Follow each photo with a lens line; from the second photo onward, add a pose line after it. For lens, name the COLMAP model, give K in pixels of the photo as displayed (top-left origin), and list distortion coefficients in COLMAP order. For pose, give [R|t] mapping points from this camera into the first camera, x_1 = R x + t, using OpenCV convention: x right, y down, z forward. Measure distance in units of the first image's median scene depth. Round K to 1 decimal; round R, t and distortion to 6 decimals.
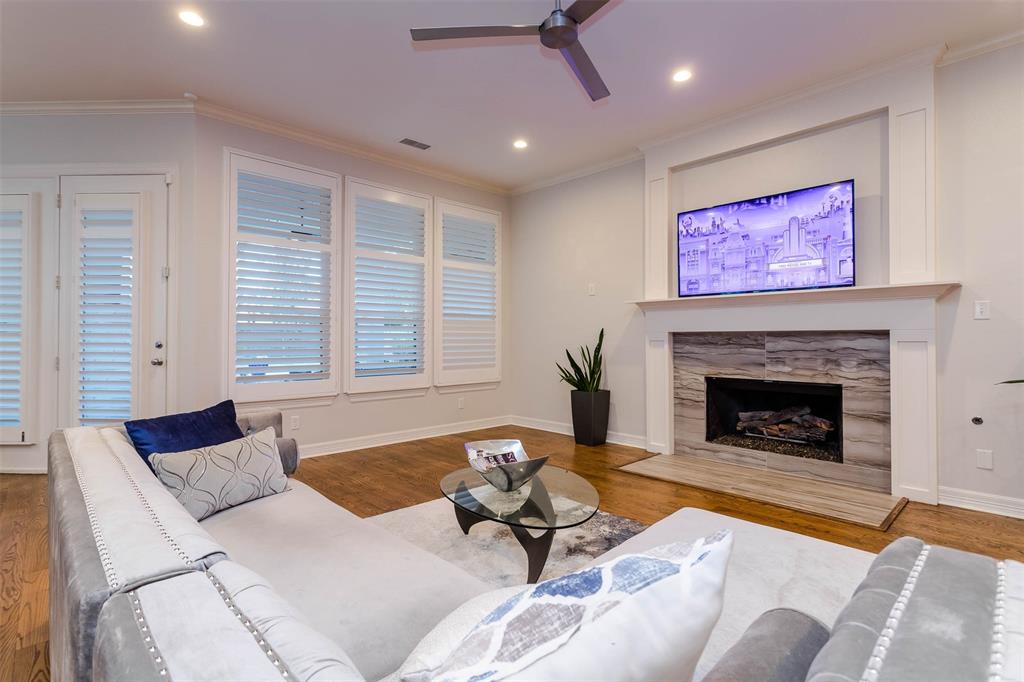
lens RADIAL K [[493.3, 0, 517.5], [0, 493.3, 340.3], [0, 0, 1]] dist [0.000292, 0.000794]
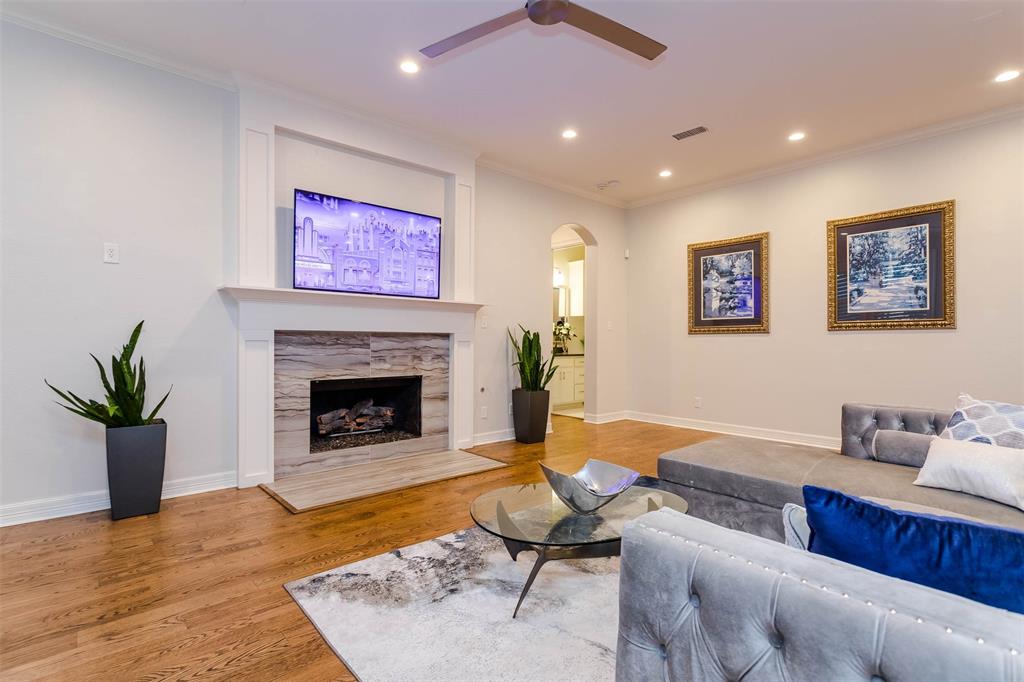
lens RADIAL K [[521.8, 0, 517.9], [0, 521.8, 340.7], [0, 0, 1]] dist [0.001572, 0.000331]
pose [[0.004511, -0.005109, 0.999977, -0.596771], [-0.007841, 0.999956, 0.005144, -0.007180], [-0.999959, -0.007864, 0.004471, 0.656780]]
